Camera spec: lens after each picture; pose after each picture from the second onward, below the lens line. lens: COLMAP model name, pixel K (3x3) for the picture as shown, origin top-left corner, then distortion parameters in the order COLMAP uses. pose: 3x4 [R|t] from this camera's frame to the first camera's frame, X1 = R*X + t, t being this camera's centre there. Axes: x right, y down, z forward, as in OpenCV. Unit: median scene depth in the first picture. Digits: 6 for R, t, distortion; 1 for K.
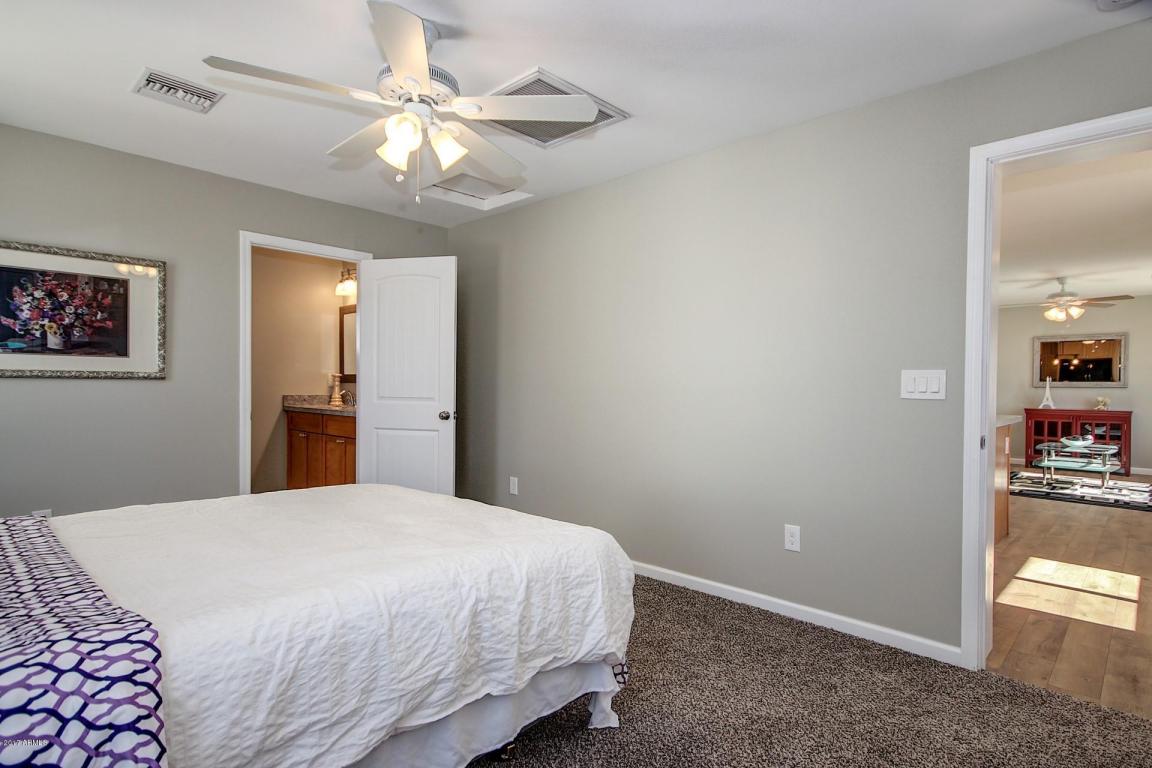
lens RADIAL K [[603.0, 0, 578.4], [0, 603.0, 387.9], [0, 0, 1]] dist [0.013263, -0.001488]
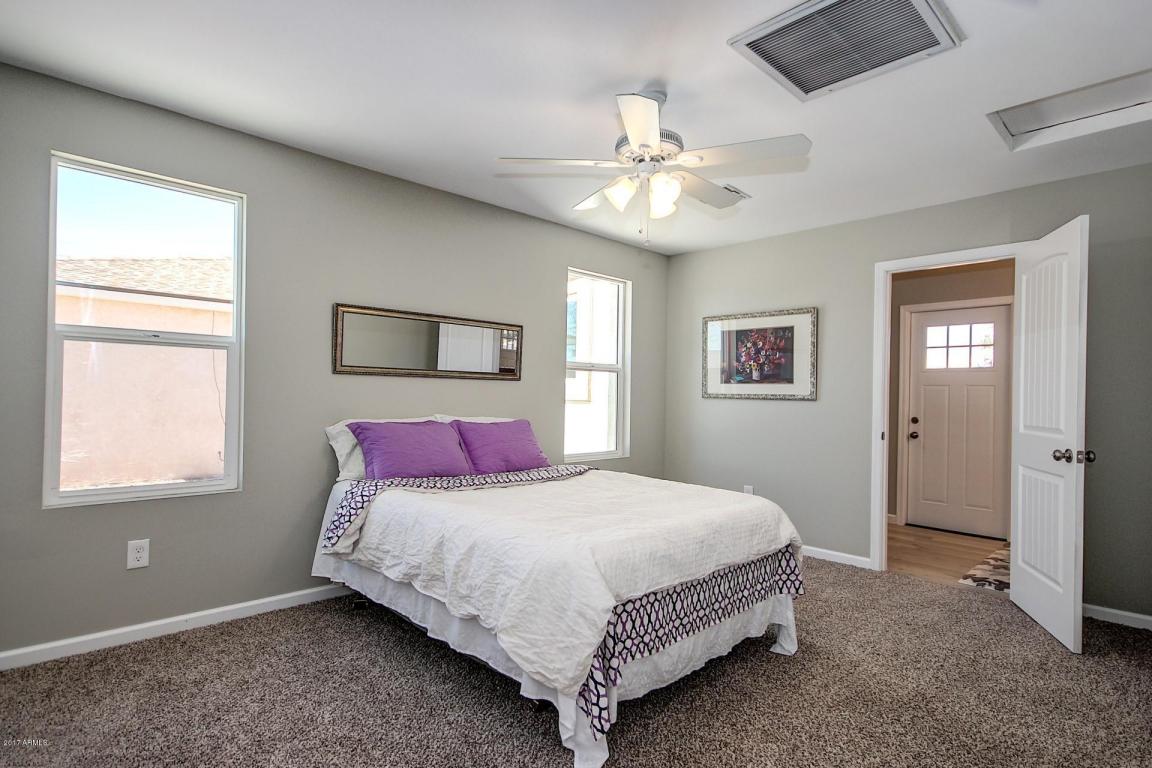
lens RADIAL K [[594.9, 0, 585.1], [0, 594.9, 389.7], [0, 0, 1]] dist [0.008105, -0.000467]
pose [[-0.016985, -0.013243, -0.999768, 0.587054], [-0.019587, 0.999725, -0.012910, -0.012134], [0.999664, 0.019363, -0.017240, 0.574620]]
